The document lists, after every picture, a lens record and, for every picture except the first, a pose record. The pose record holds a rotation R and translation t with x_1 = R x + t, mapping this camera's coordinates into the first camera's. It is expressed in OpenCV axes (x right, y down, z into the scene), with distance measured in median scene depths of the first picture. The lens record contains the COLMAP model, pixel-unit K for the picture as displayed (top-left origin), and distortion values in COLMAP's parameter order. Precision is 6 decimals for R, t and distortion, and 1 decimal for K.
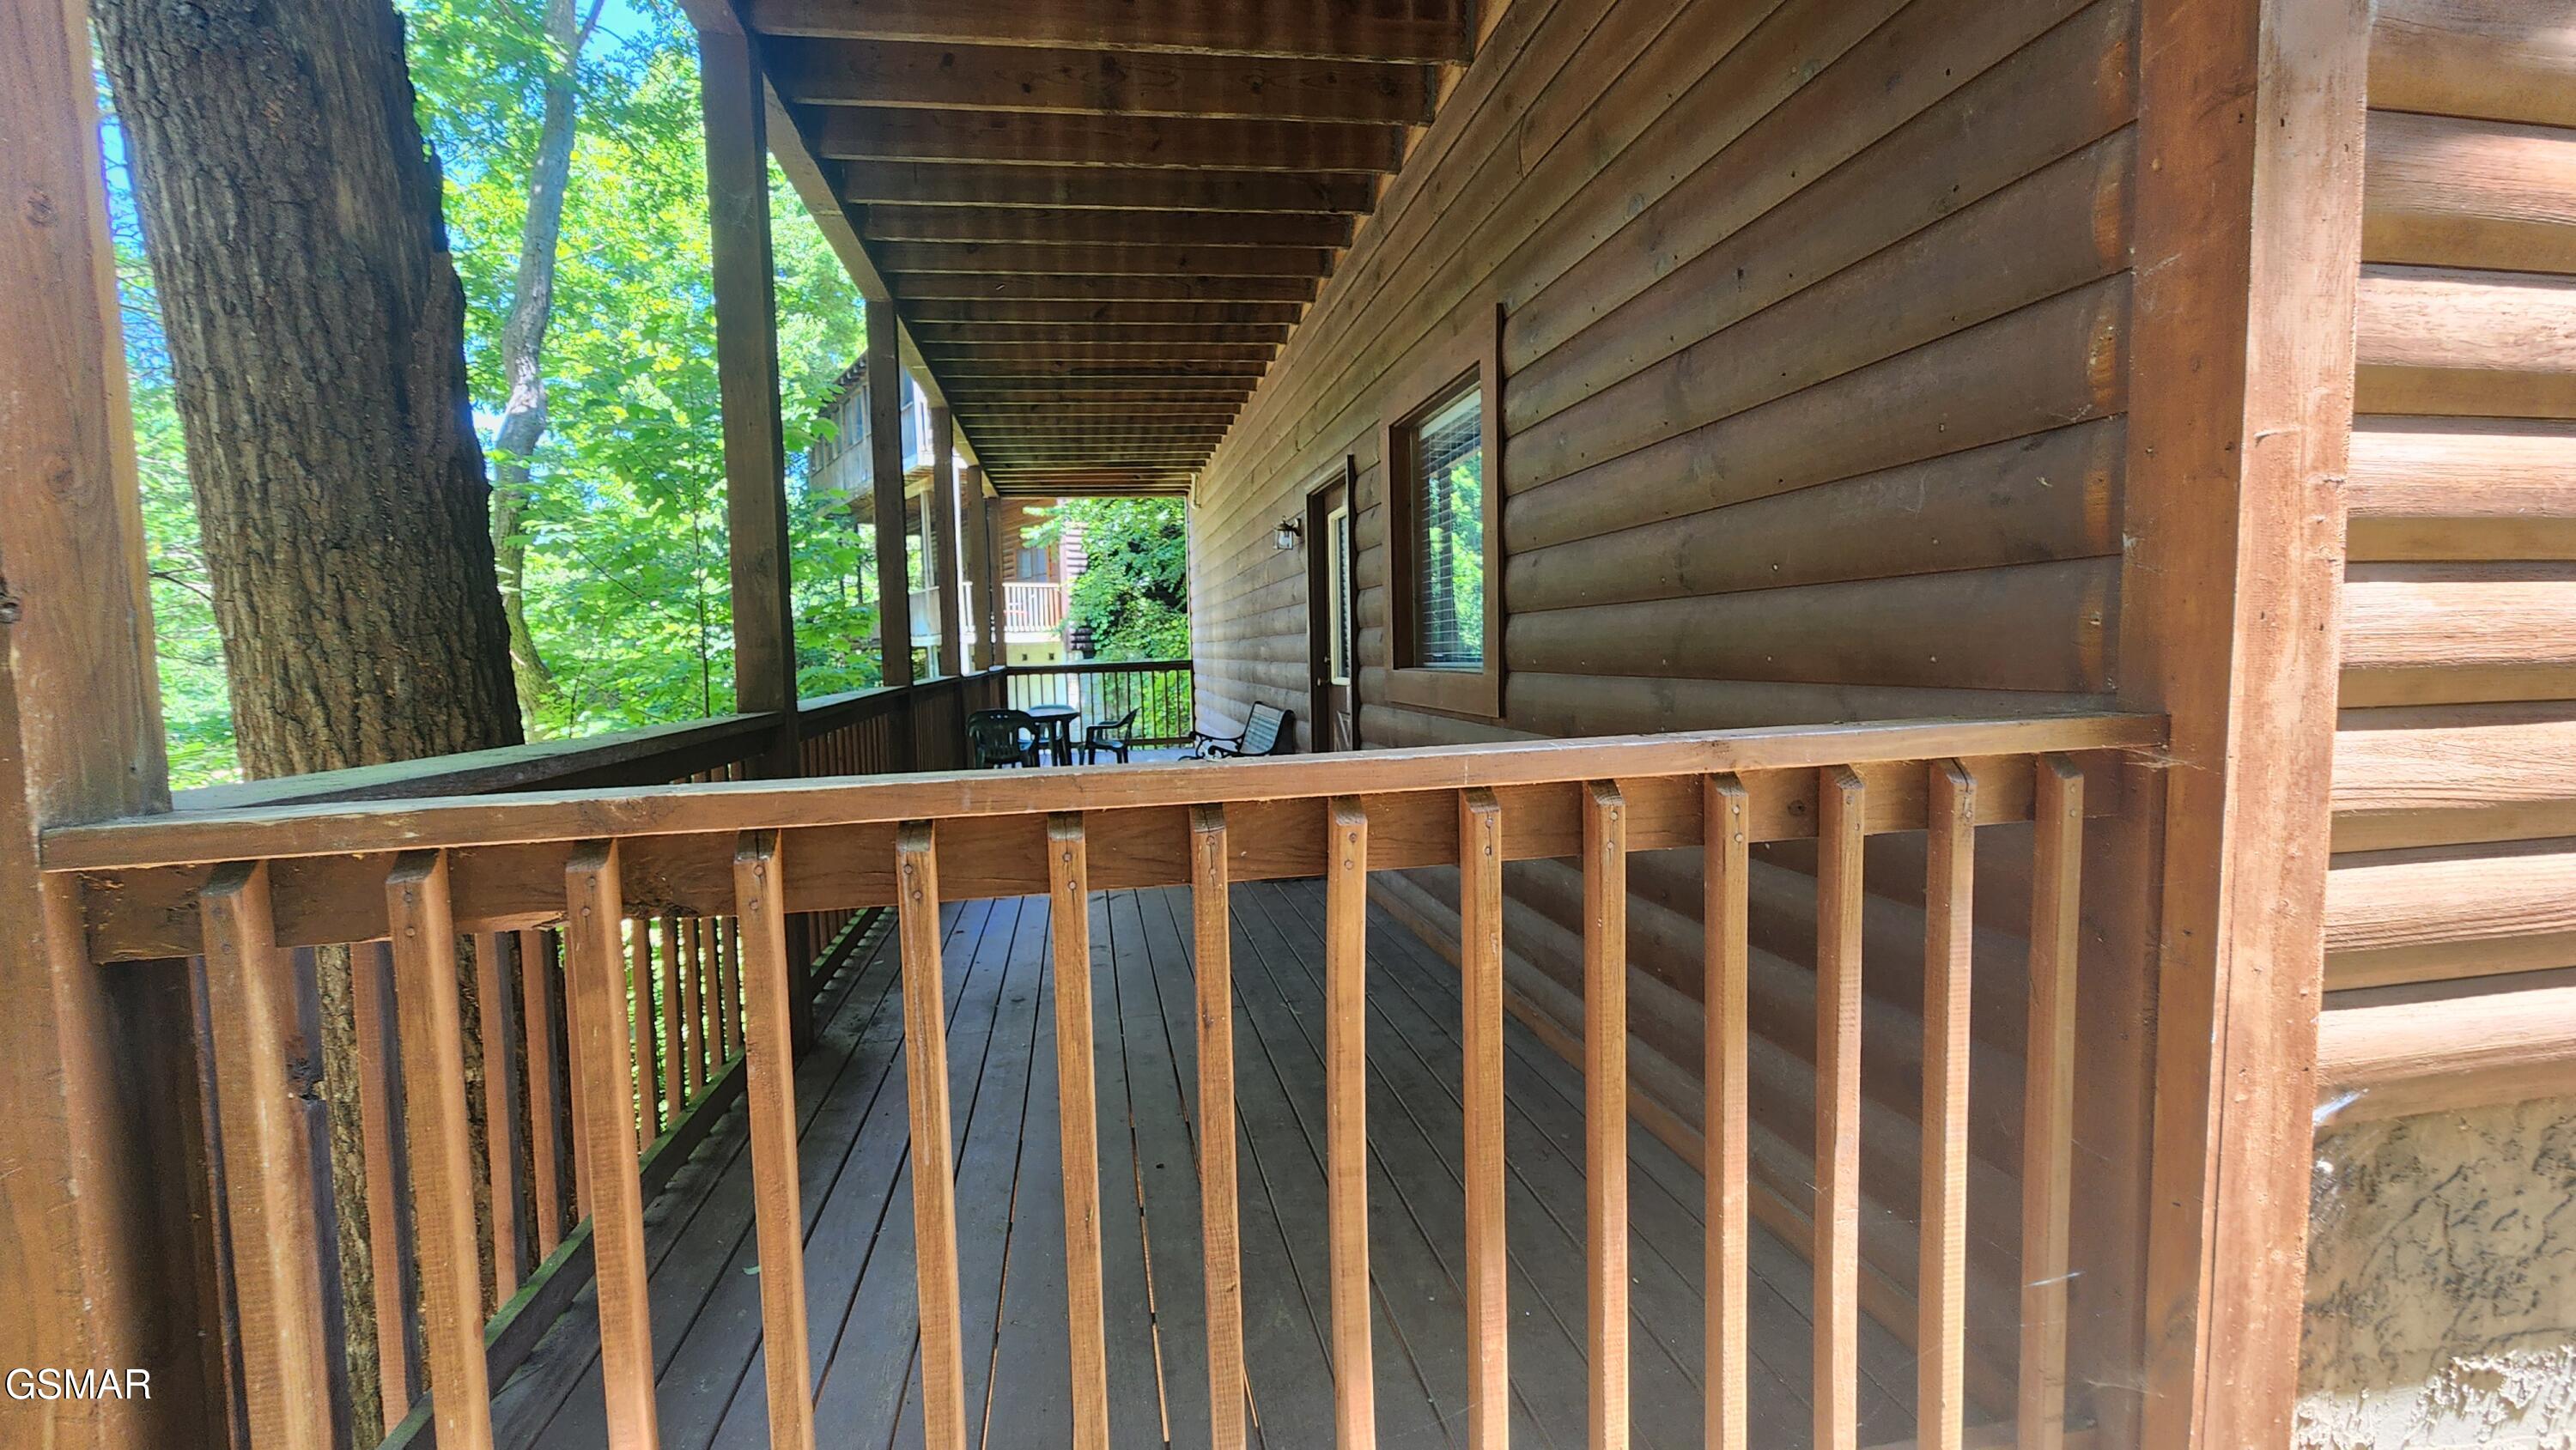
lens RADIAL K [[1061.8, 0, 1294.4], [0, 1061.8, 729.5], [0, 0, 1]] dist [-0.007961, 0.005701]
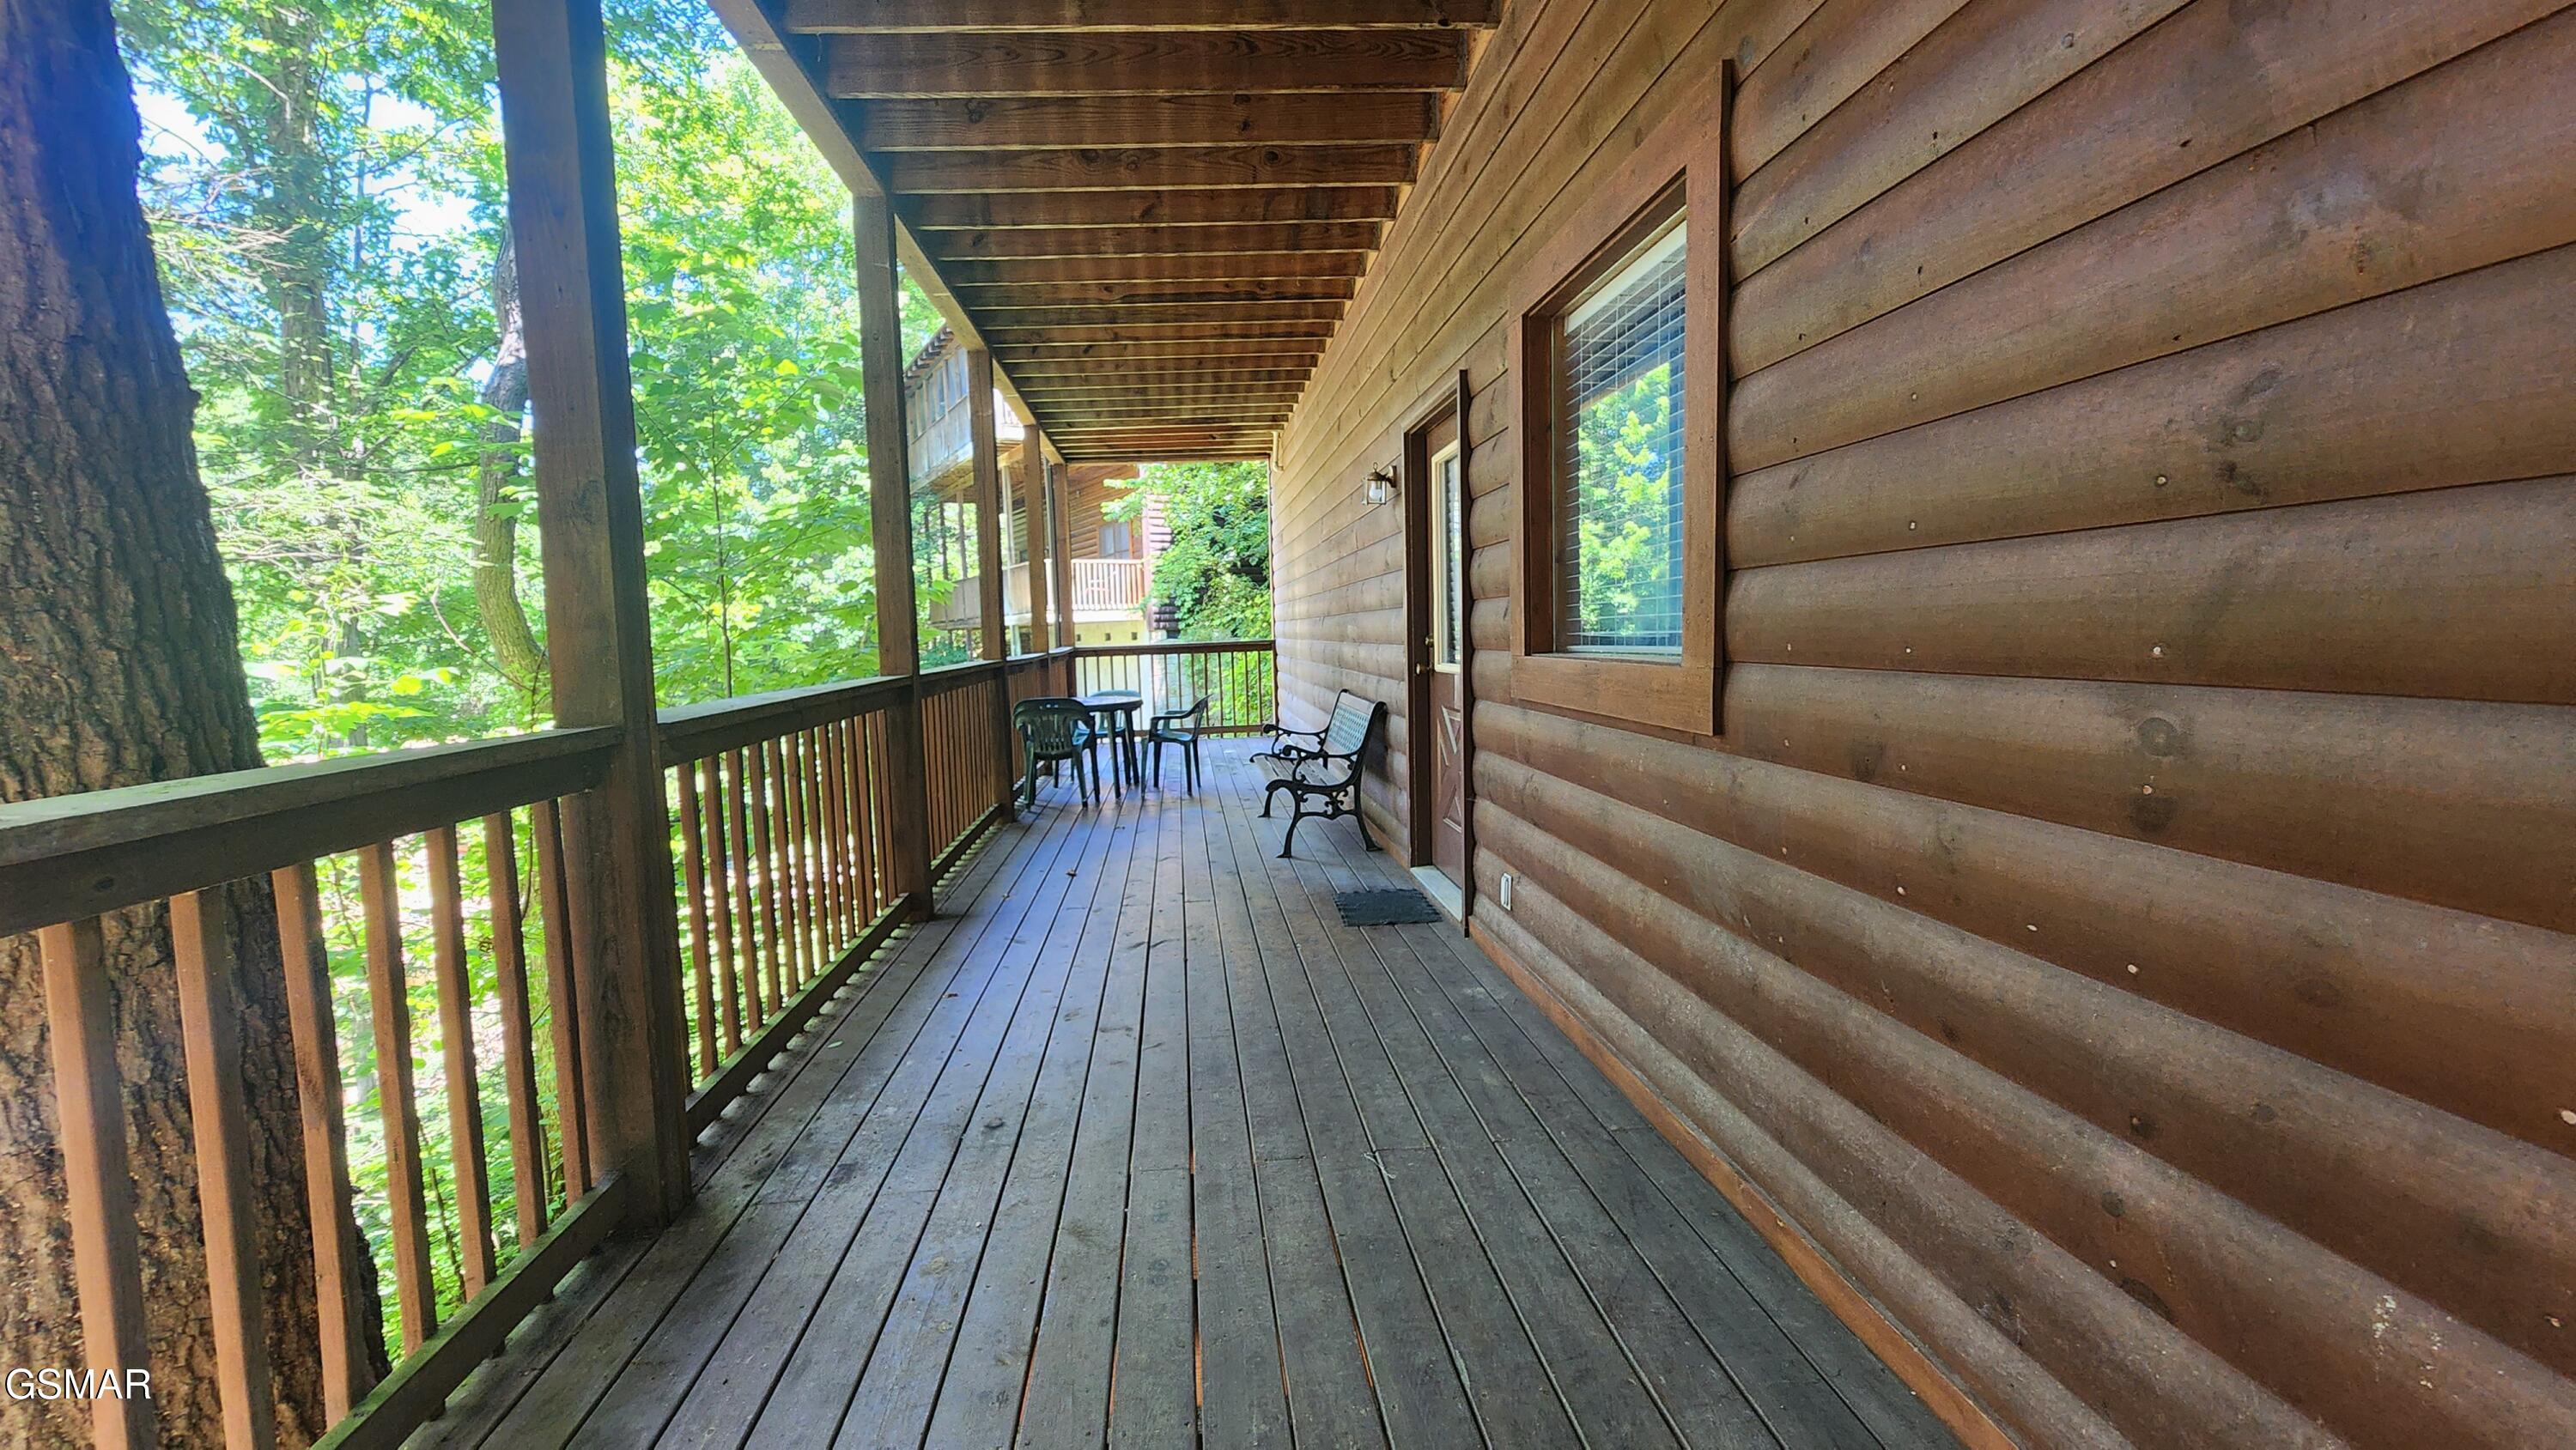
lens RADIAL K [[1073.7, 0, 1289.0], [0, 1073.7, 728.7], [0, 0, 1]] dist [-0.000574, -0.000188]
pose [[0.995829, 0.004159, -0.091143, -0.000037], [-0.002475, 0.999824, 0.018590, -0.013493], [0.091204, -0.018287, 0.995664, 0.172244]]
